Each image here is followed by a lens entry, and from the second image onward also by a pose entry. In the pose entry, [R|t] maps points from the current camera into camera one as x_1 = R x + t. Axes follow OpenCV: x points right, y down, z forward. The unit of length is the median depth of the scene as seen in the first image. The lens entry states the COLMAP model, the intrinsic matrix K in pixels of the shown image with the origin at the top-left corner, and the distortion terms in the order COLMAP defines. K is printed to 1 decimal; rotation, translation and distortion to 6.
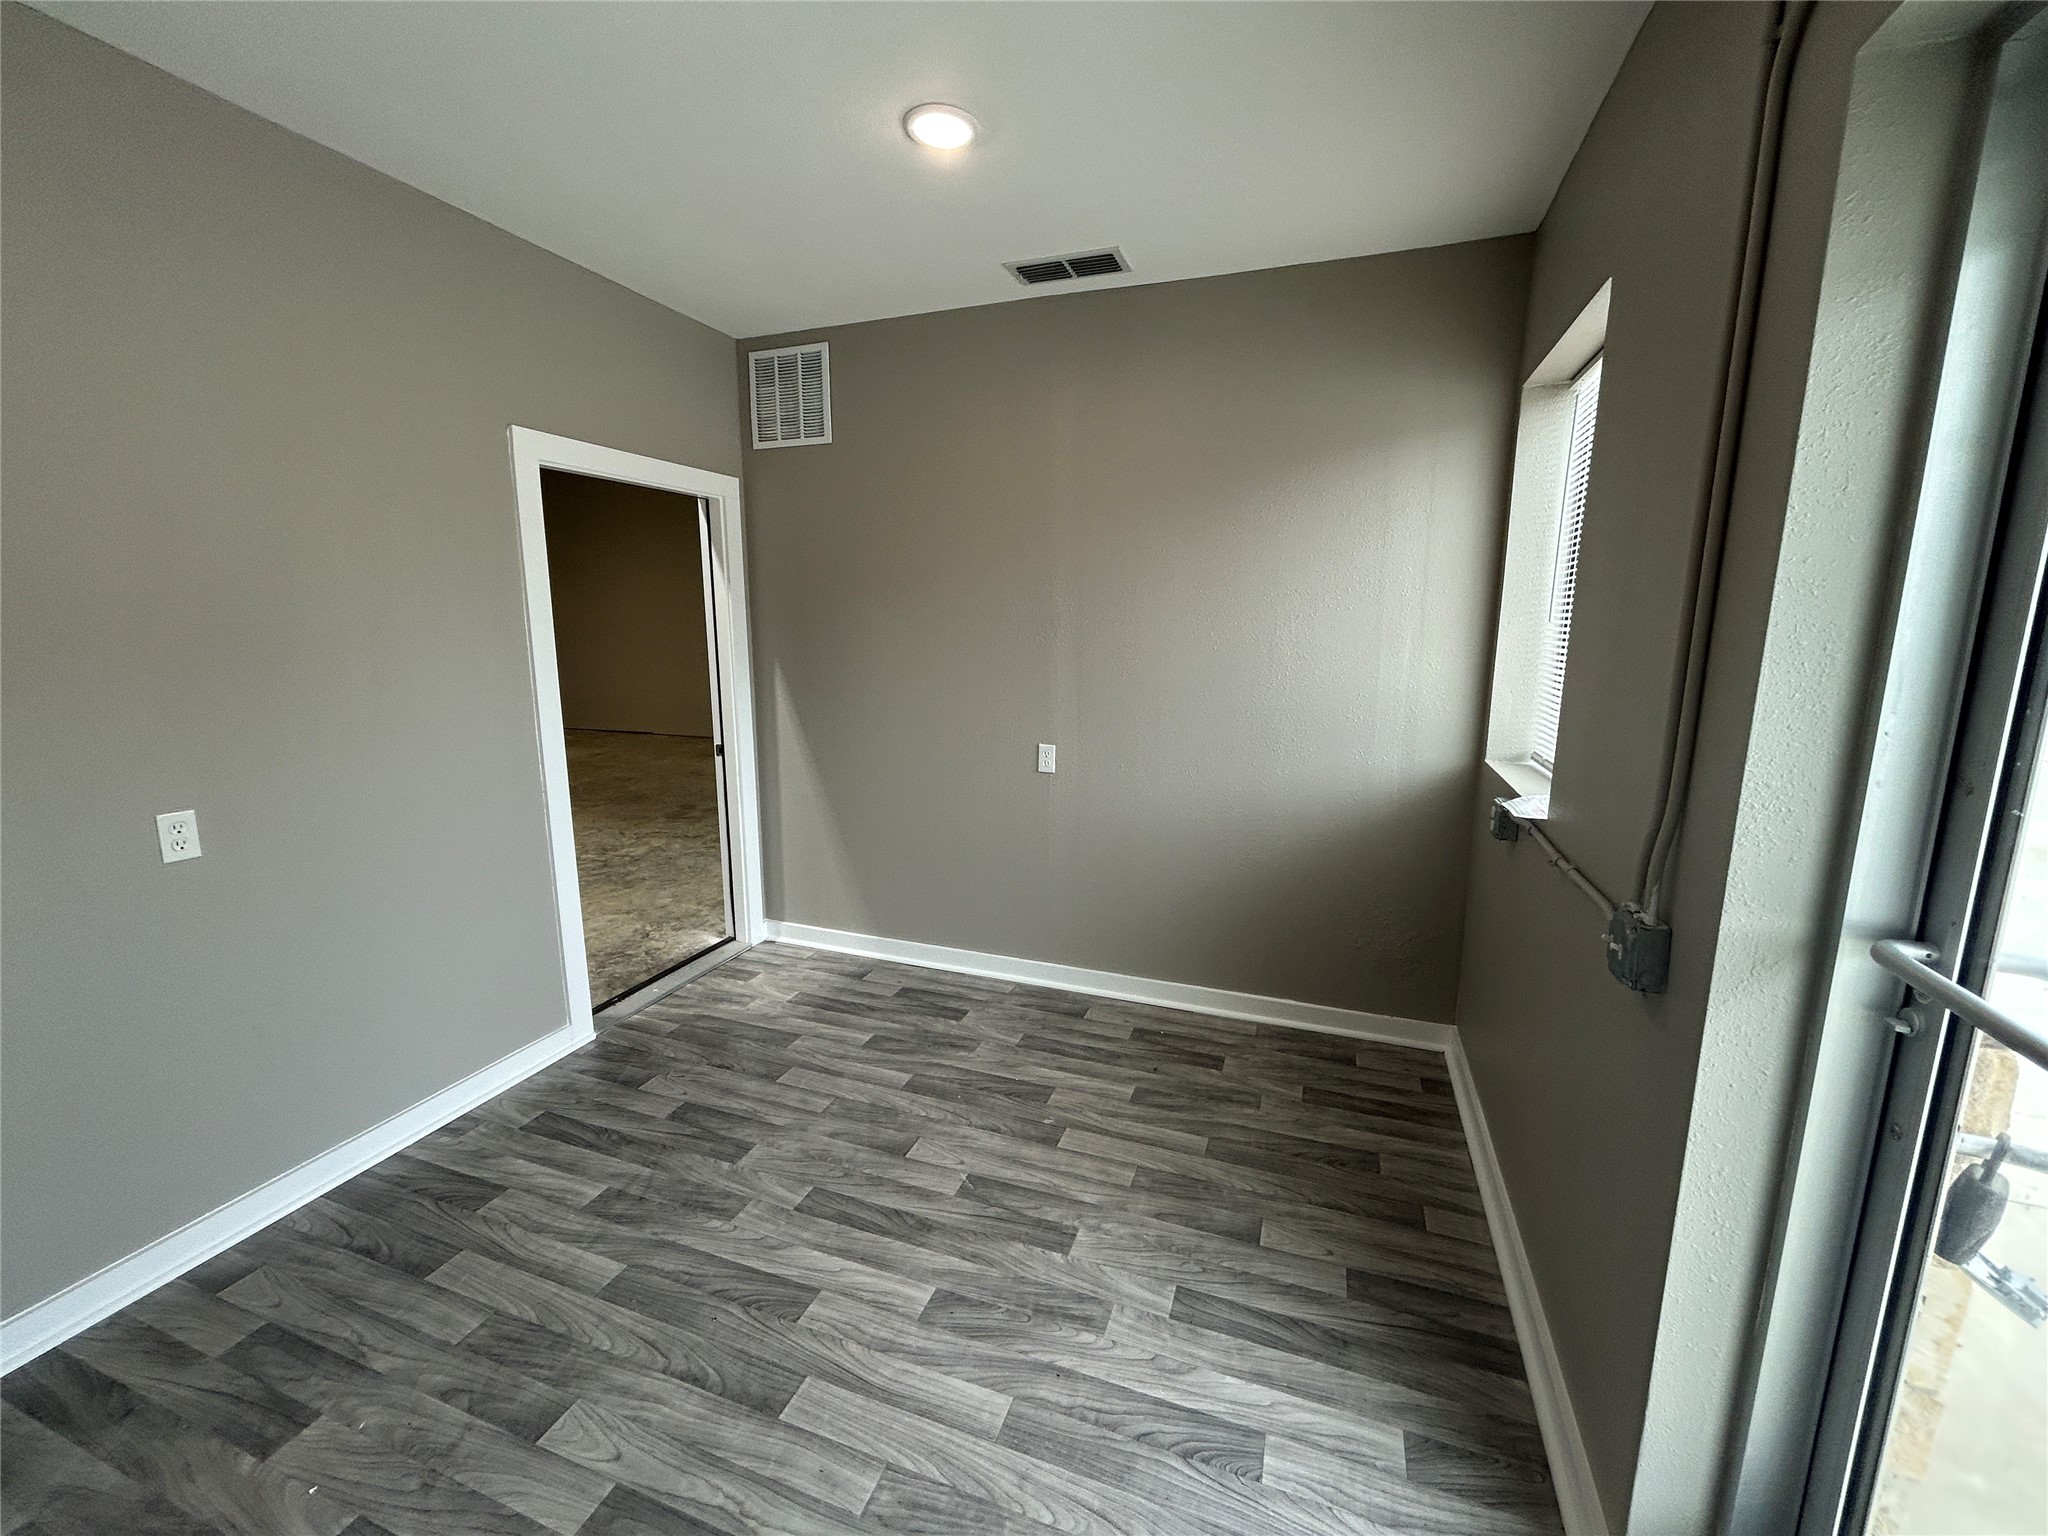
lens RADIAL K [[830.8, 0, 1041.5], [0, 830.8, 767.1], [0, 0, 1]] dist [-0.003132, -0.000152]
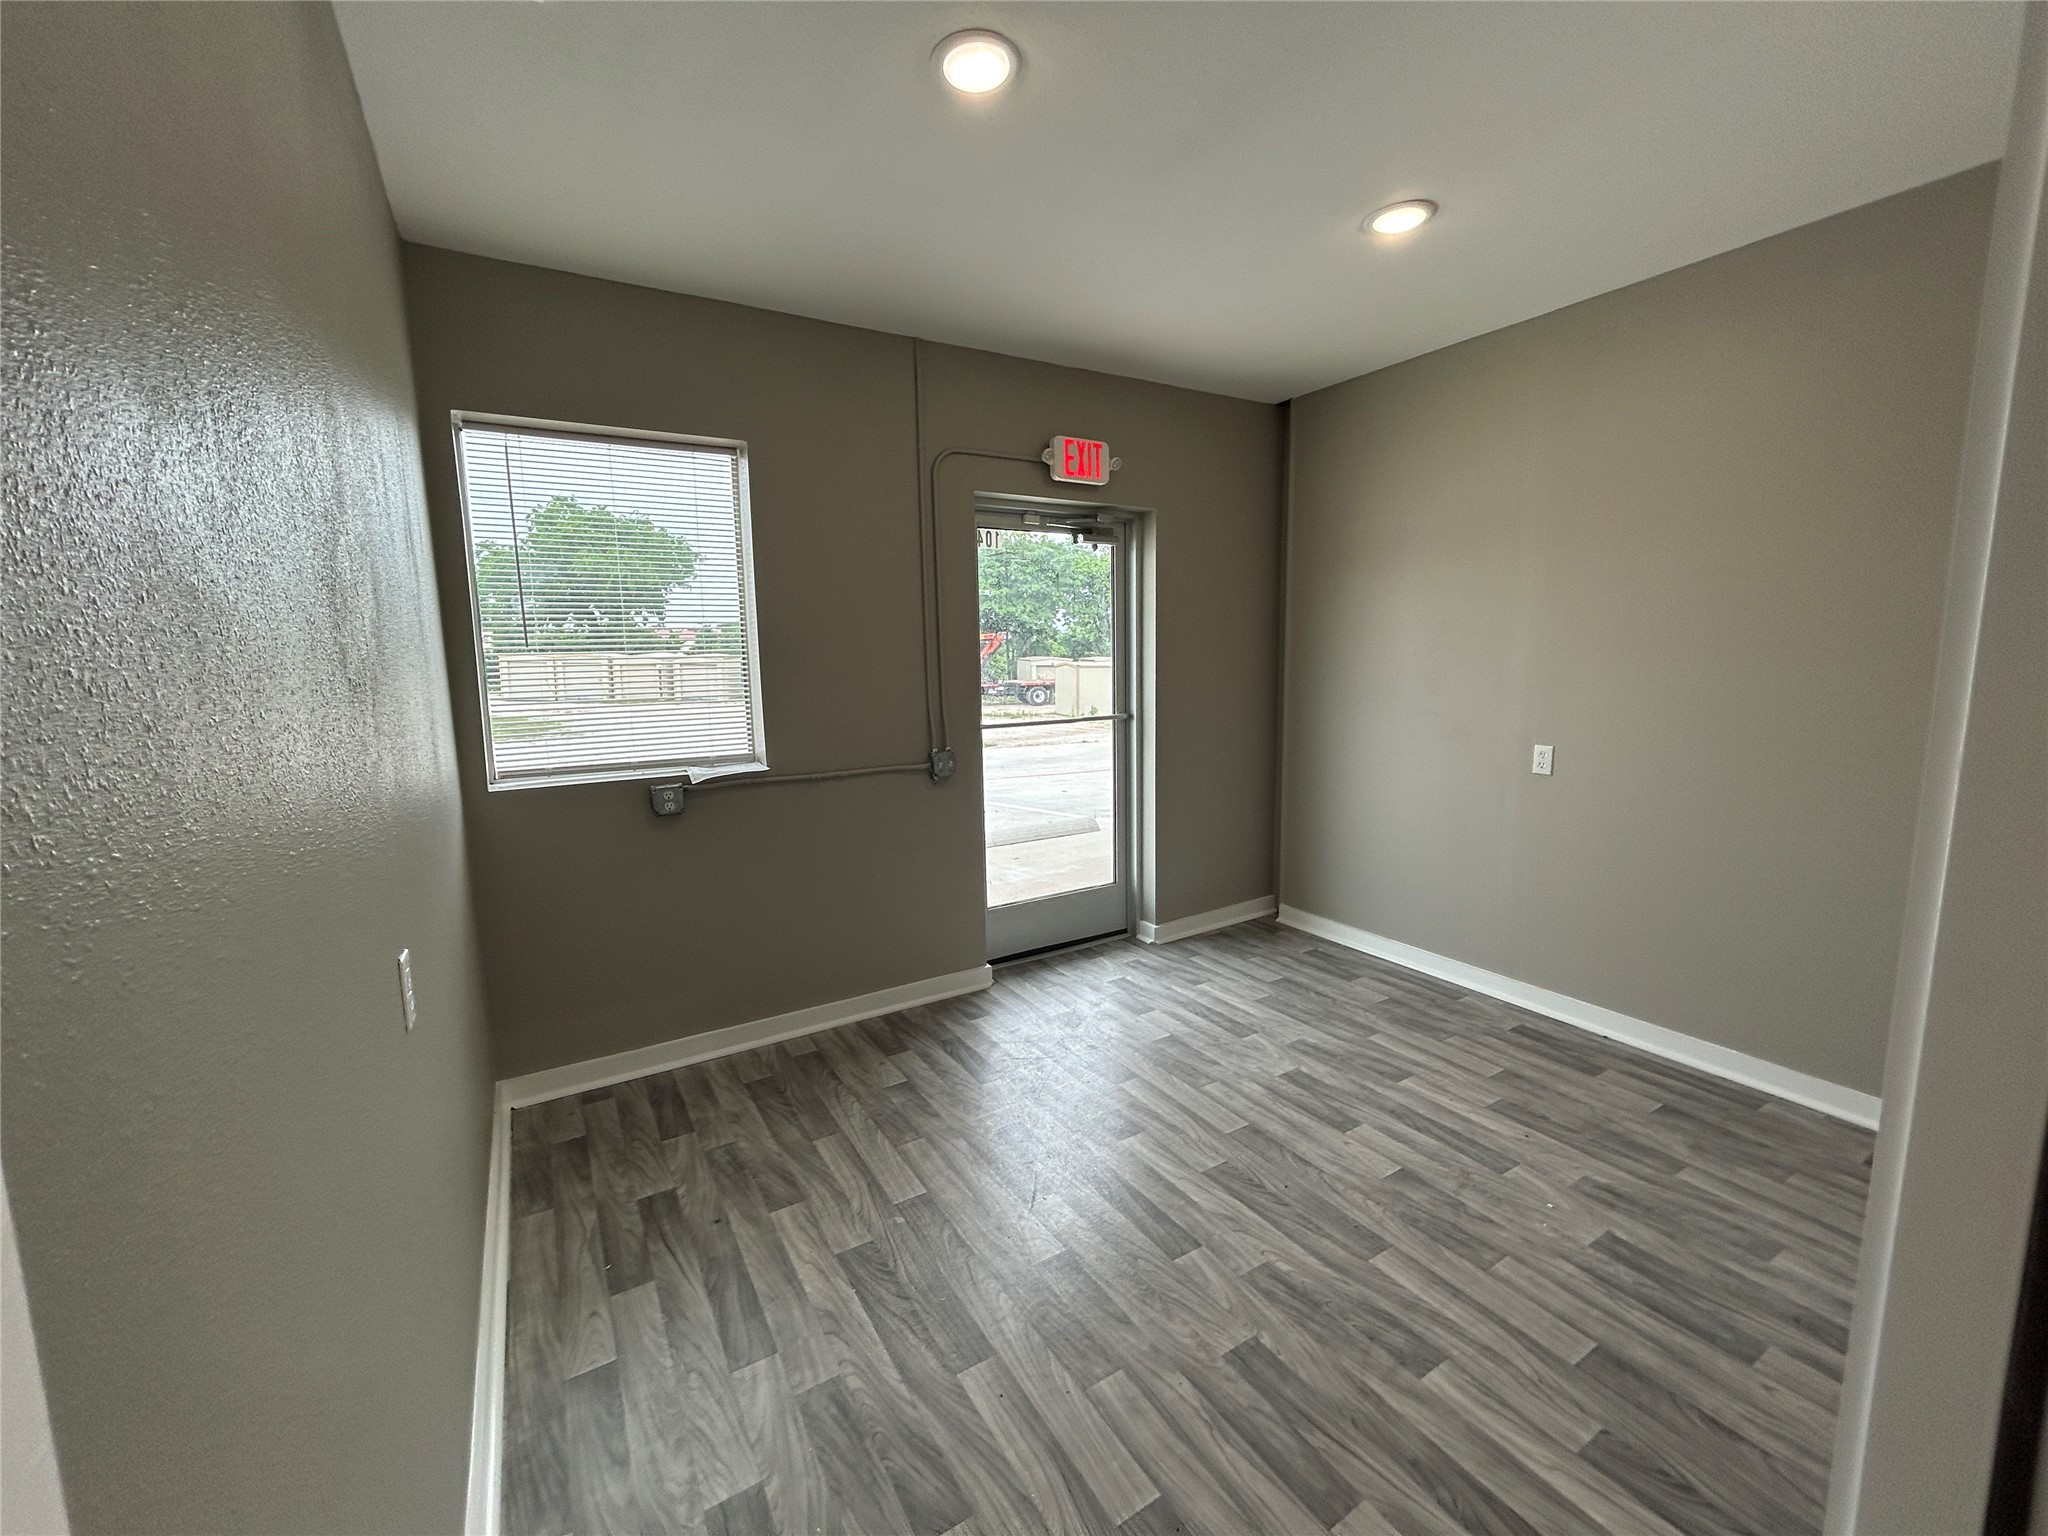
lens RADIAL K [[830.8, 0, 1041.5], [0, 830.8, 767.1], [0, 0, 1]] dist [-0.003132, -0.000152]
pose [[-0.782960, -0.075405, 0.617485, -0.696289], [0.124217, 0.953684, 0.273965, -0.266223], [-0.609544, 0.291206, -0.737330, 1.647461]]
